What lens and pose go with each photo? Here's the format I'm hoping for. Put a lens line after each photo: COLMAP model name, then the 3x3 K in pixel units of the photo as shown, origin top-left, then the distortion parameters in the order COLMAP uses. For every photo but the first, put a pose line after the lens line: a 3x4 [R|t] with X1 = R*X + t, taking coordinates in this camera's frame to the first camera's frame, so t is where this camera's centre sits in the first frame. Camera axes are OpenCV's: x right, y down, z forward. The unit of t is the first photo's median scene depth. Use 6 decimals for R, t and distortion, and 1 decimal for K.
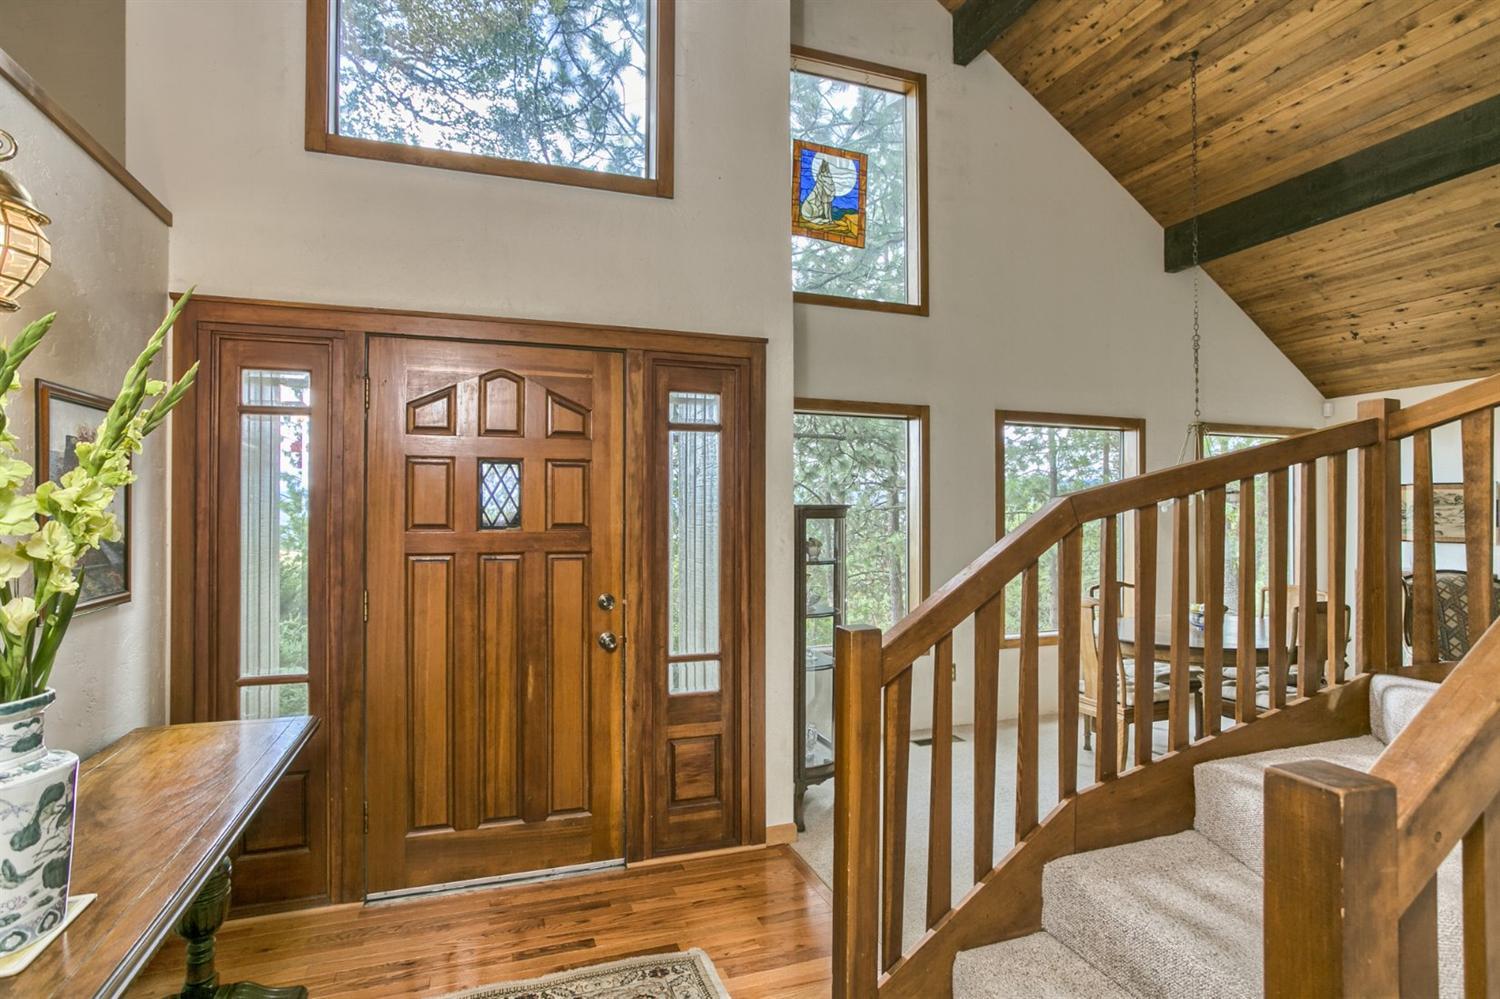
lens RADIAL K [[712.9, 0, 703.1], [0, 712.9, 493.9], [0, 0, 1]] dist [0.000517, 0.000718]
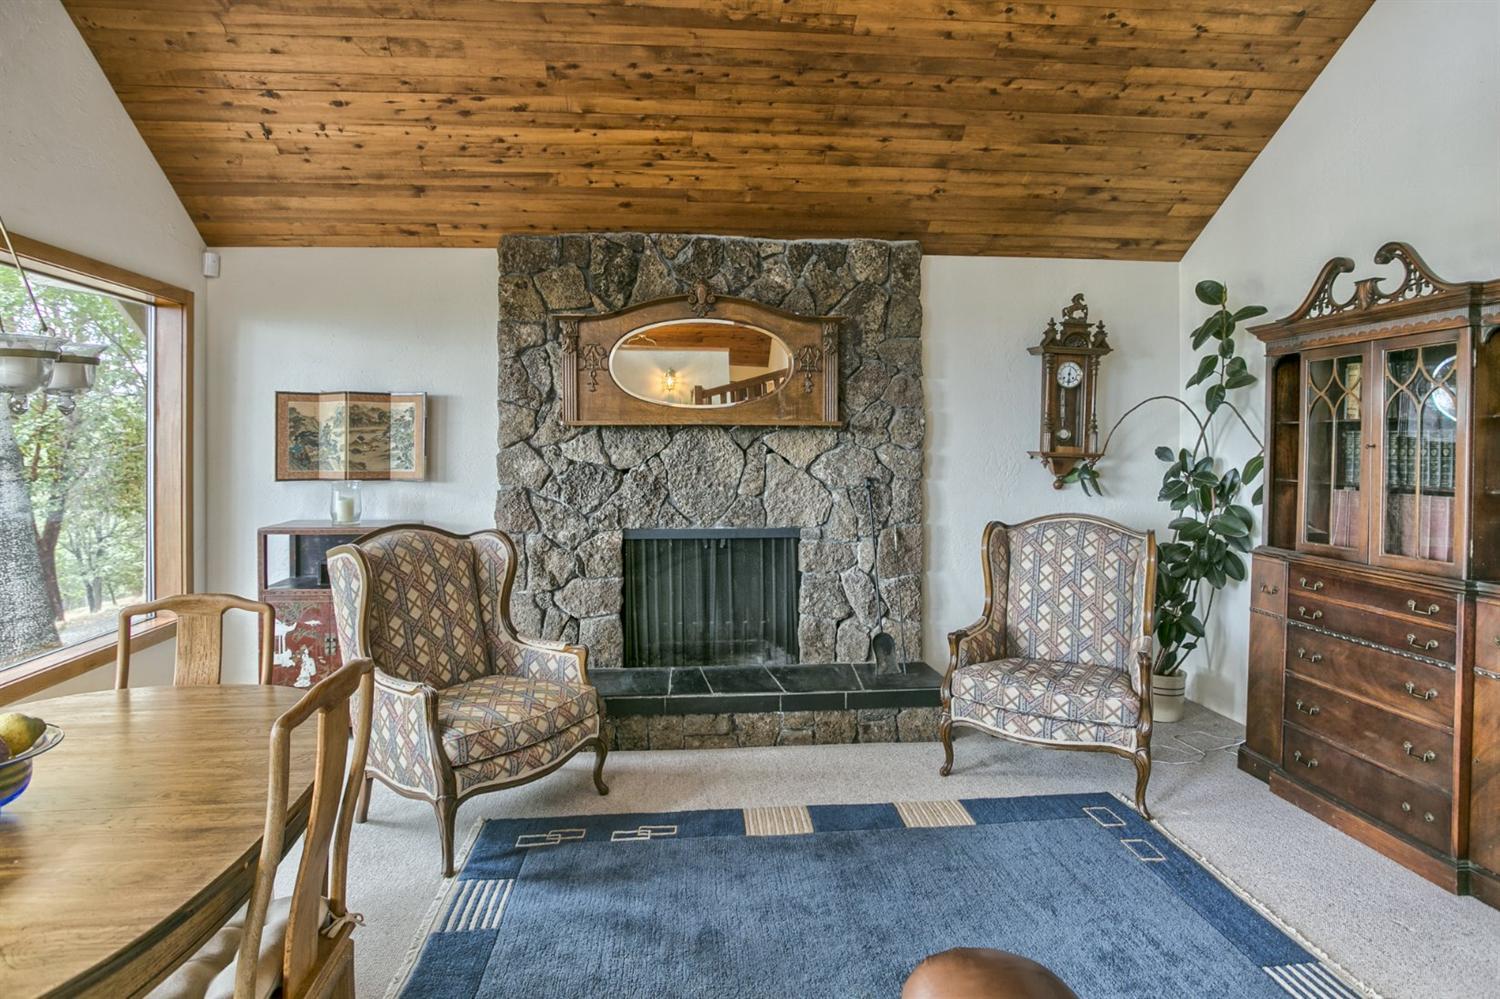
lens RADIAL K [[837.3, 0, 747.4], [0, 837.3, 417.2], [0, 0, 1]] dist [-0.001470, 0.000123]
pose [[0.210600, 0.025687, 0.977235, 0.372112], [-0.012212, 0.999646, -0.023645, 0.024953], [-0.977496, -0.006954, 0.210839, 0.525212]]
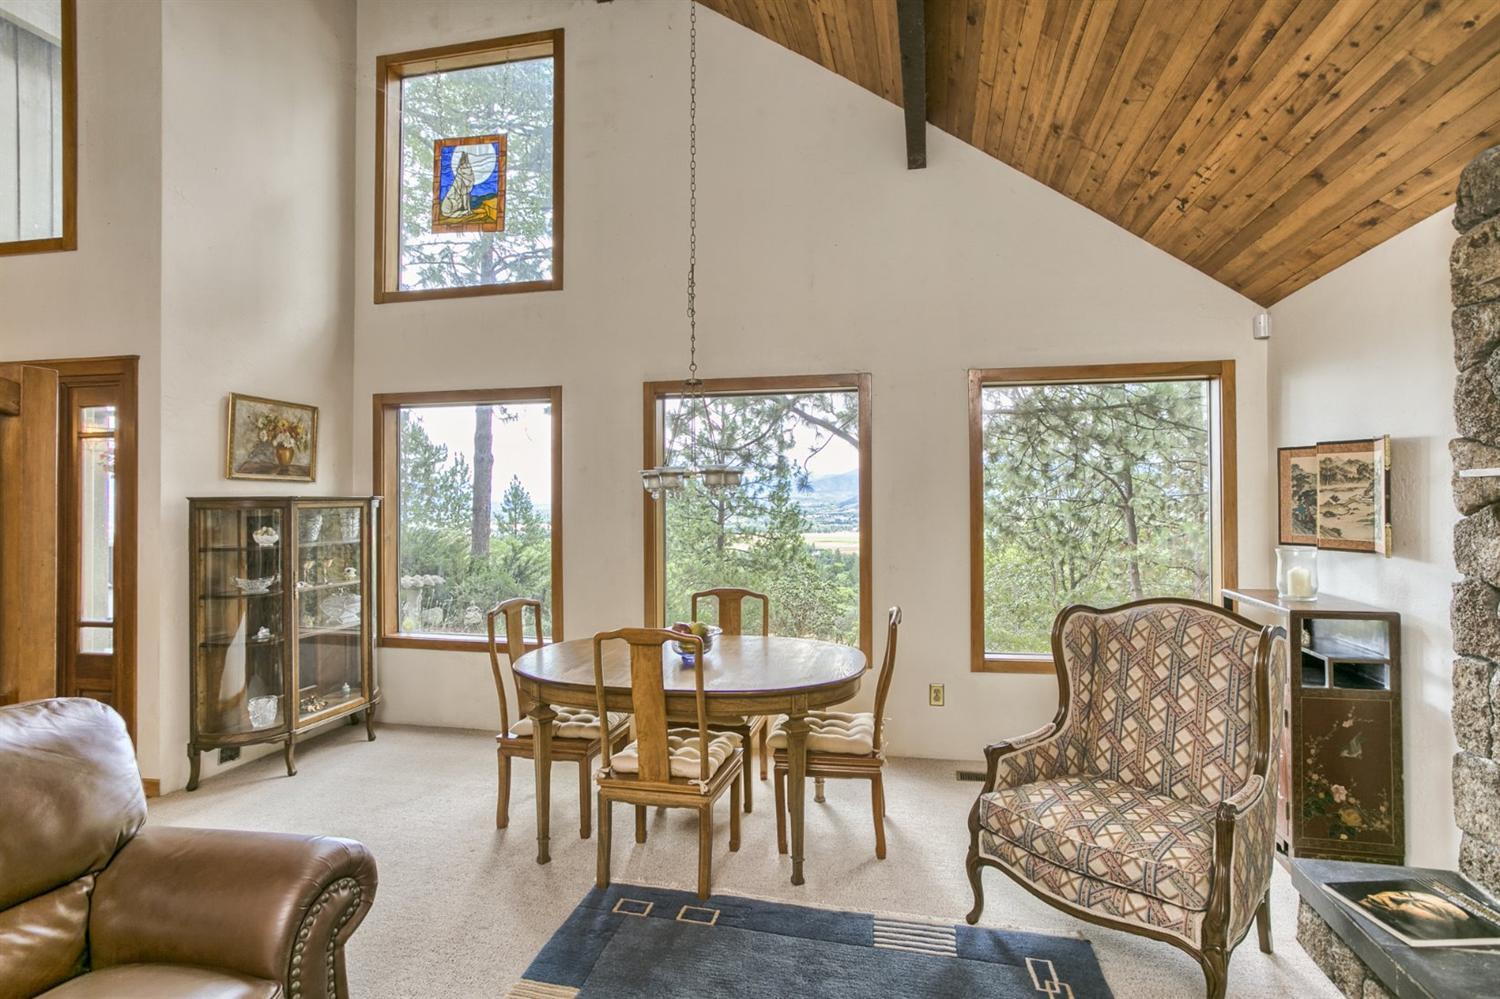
lens RADIAL K [[735.1, 0, 751.4], [0, 735.1, 484.8], [0, 0, 1]] dist [-0.000898, 0.000392]
pose [[0.857987, -0.021821, -0.513208, 1.020023], [0.020126, 0.999758, -0.008862, 0.015372], [0.513277, -0.002726, 0.858218, 0.316598]]
